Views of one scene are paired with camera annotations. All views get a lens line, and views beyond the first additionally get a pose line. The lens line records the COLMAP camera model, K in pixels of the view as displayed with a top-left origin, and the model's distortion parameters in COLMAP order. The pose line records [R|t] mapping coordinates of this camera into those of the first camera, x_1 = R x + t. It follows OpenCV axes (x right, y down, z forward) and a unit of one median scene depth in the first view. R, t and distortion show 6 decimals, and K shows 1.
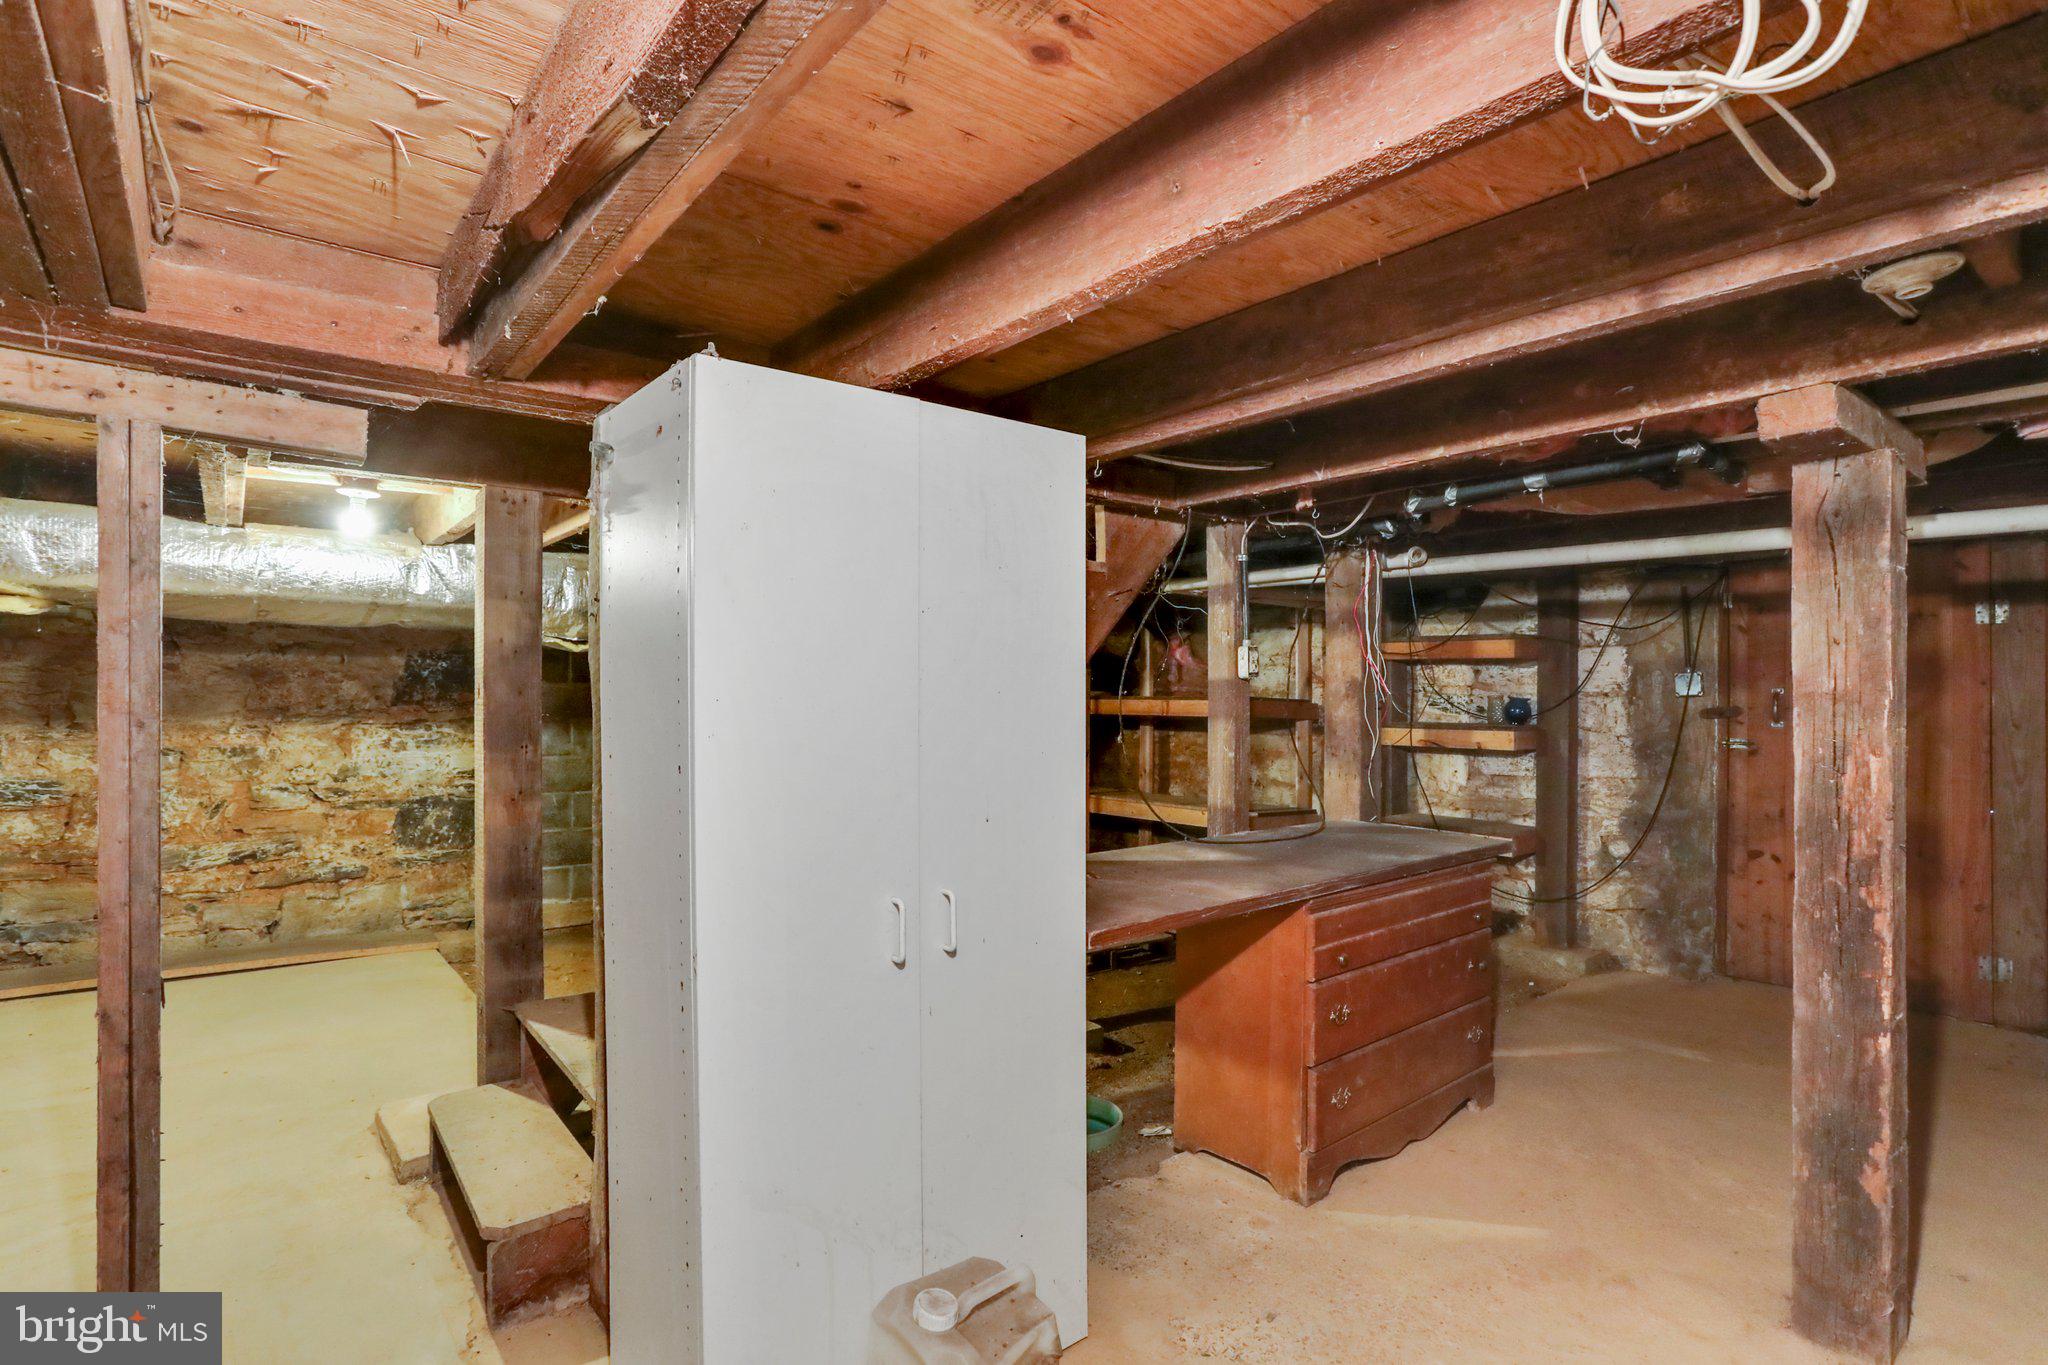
lens RADIAL K [[990.3, 0, 1025.8], [0, 990.3, 696.1], [0, 0, 1]] dist [-0.054625, 0.025444]
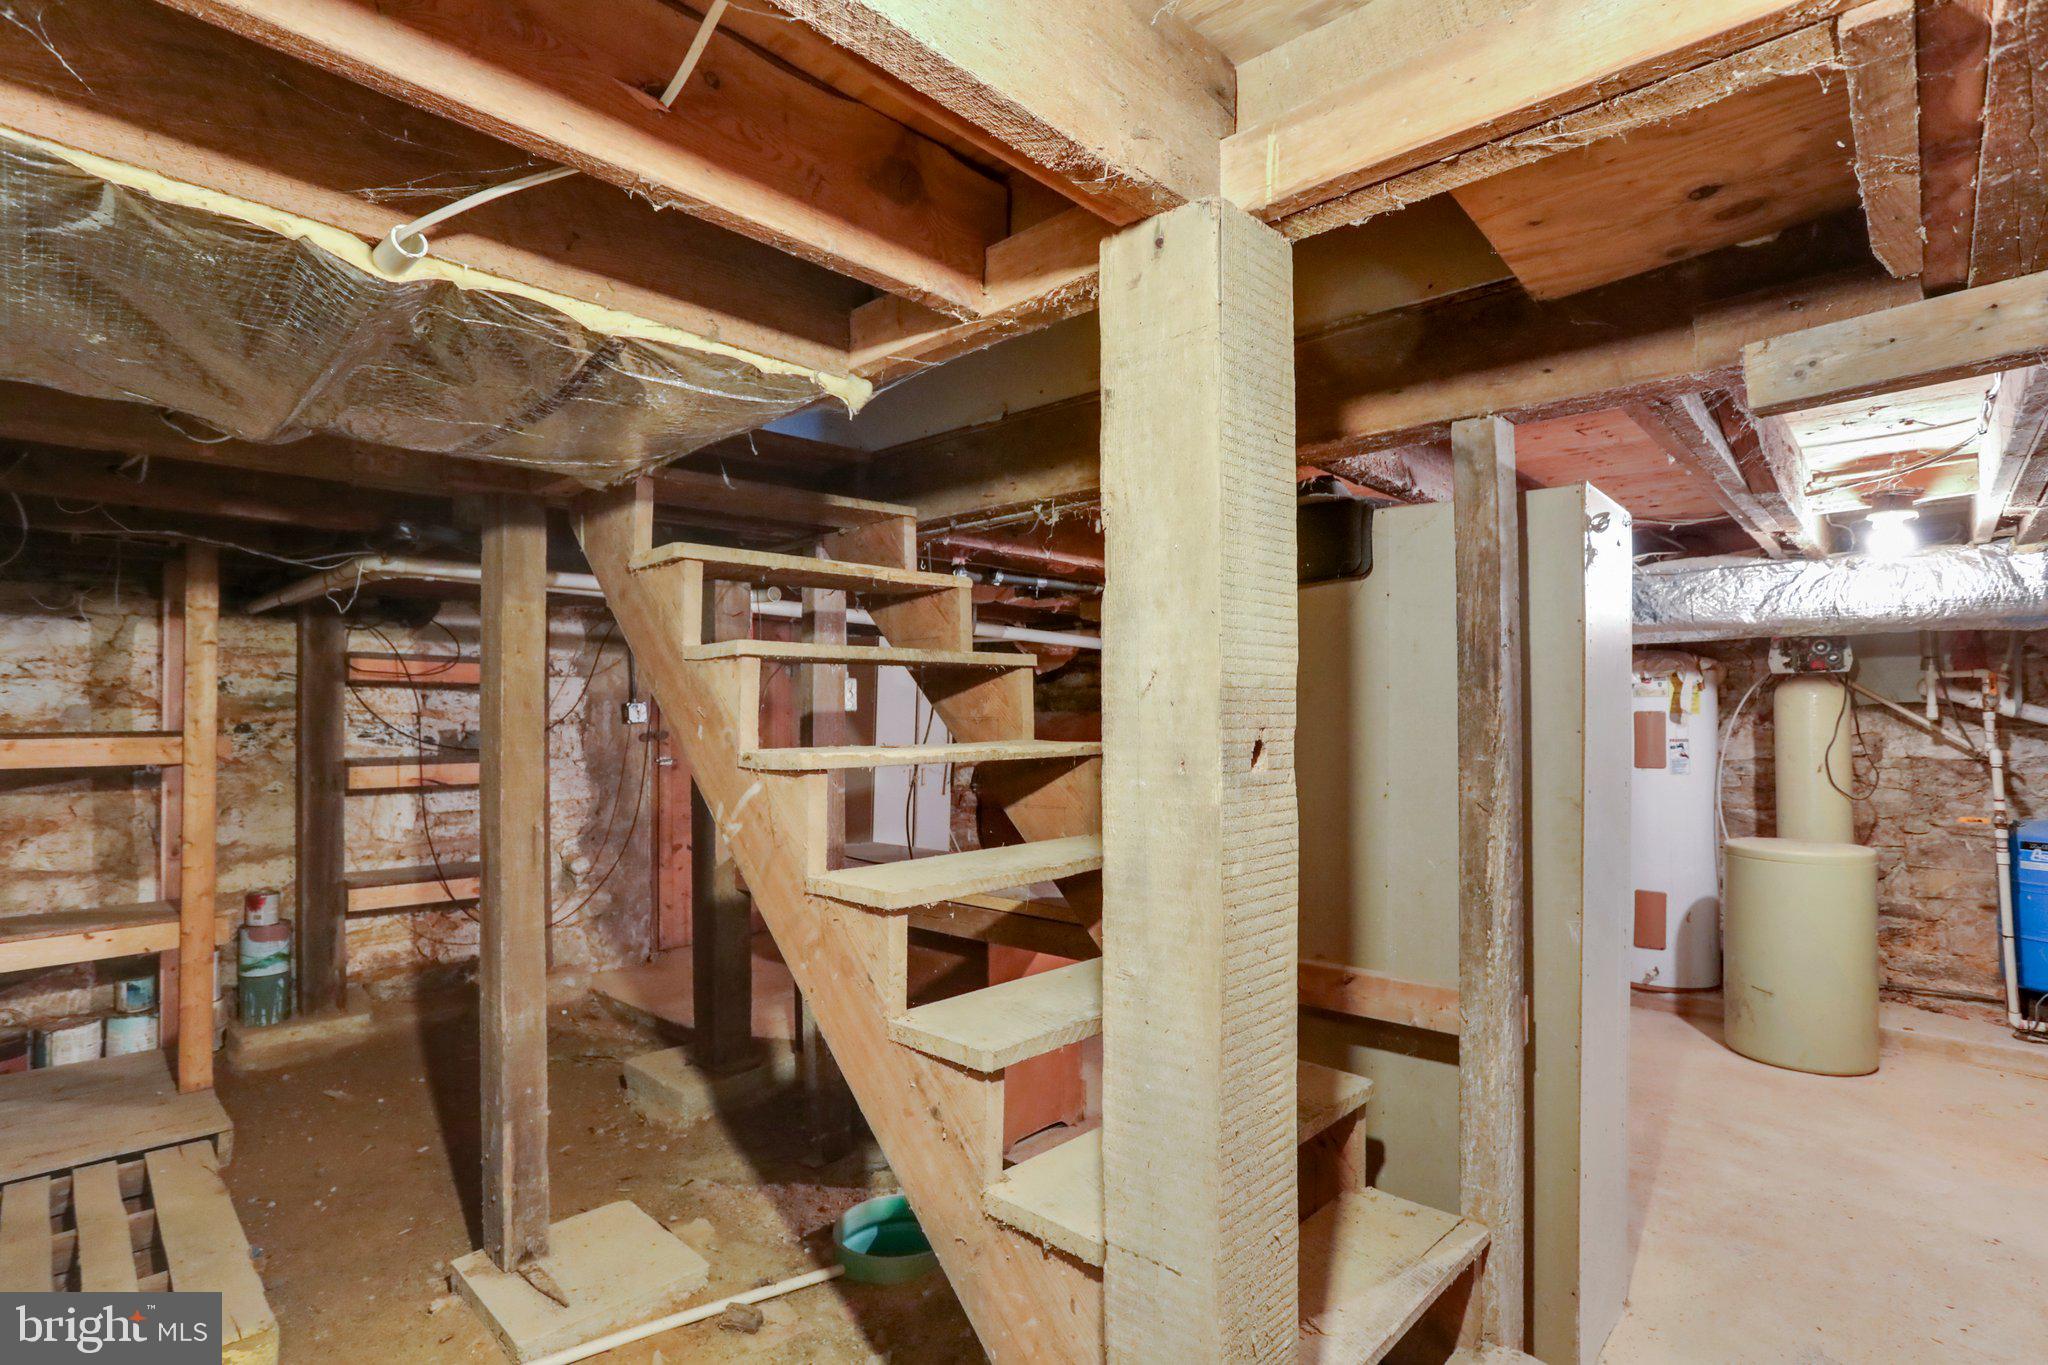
lens RADIAL K [[990.3, 0, 1025.8], [0, 990.3, 696.1], [0, 0, 1]] dist [-0.054625, 0.025444]
pose [[-0.128132, 0.015626, 0.991634, -0.509741], [0.003105, 0.999877, -0.015354, -0.011527], [-0.991752, 0.001112, -0.128165, 0.624802]]
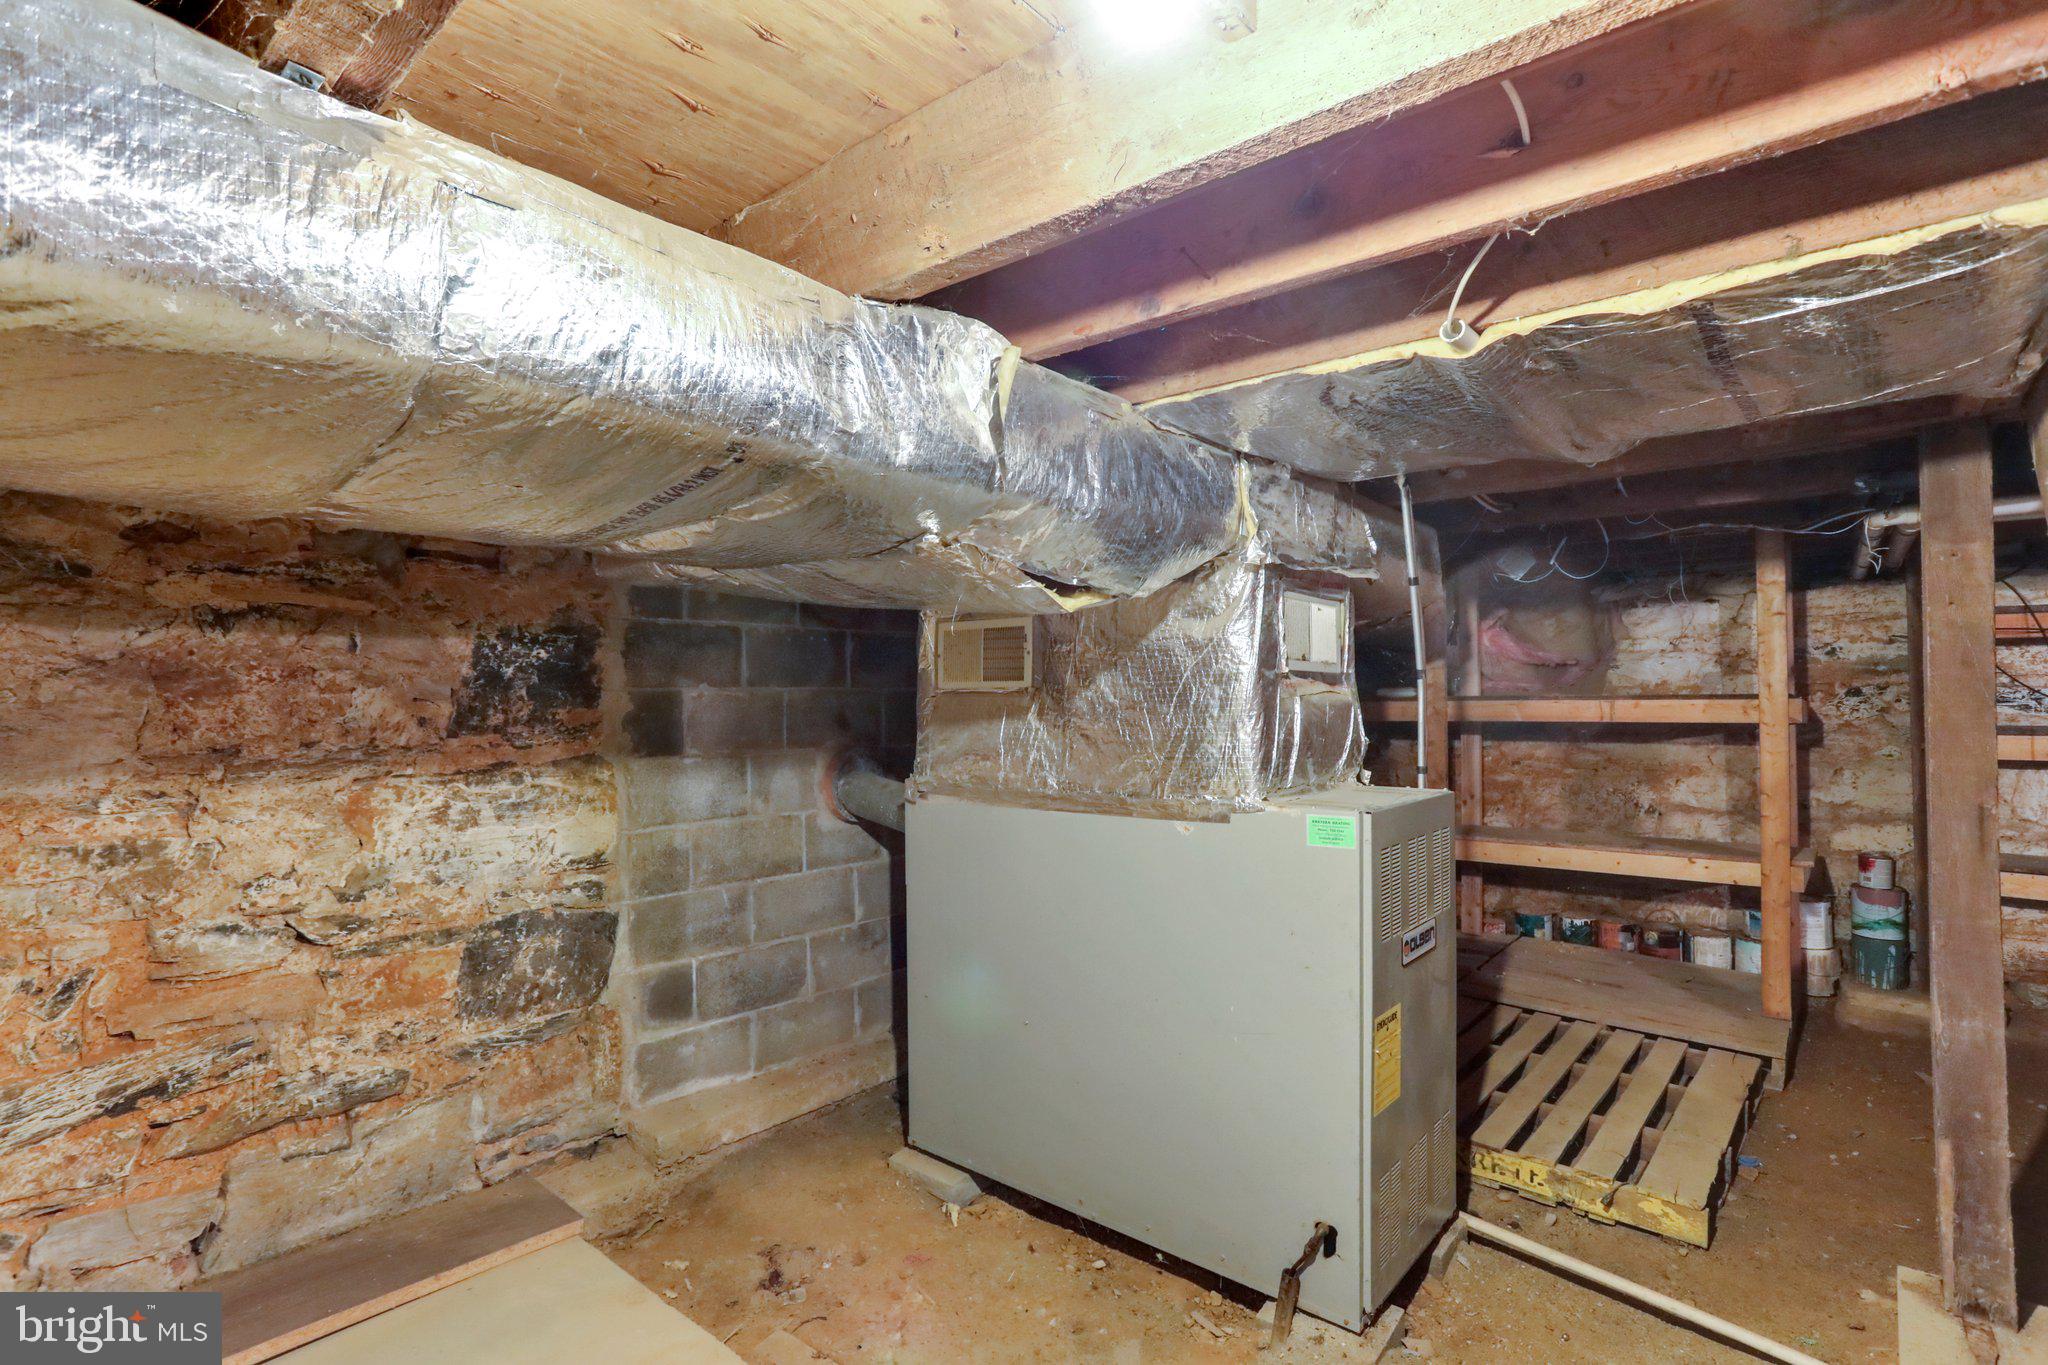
lens RADIAL K [[981.3, 0, 1024.0], [0, 981.3, 682.5], [0, 0, 1]] dist [-0.051805, 0.022942]
pose [[0.985289, -0.012340, 0.170449, -0.463188], [0.014273, 0.999847, -0.010117, -0.009100], [-0.170298, 0.012401, 0.985315, 0.481364]]
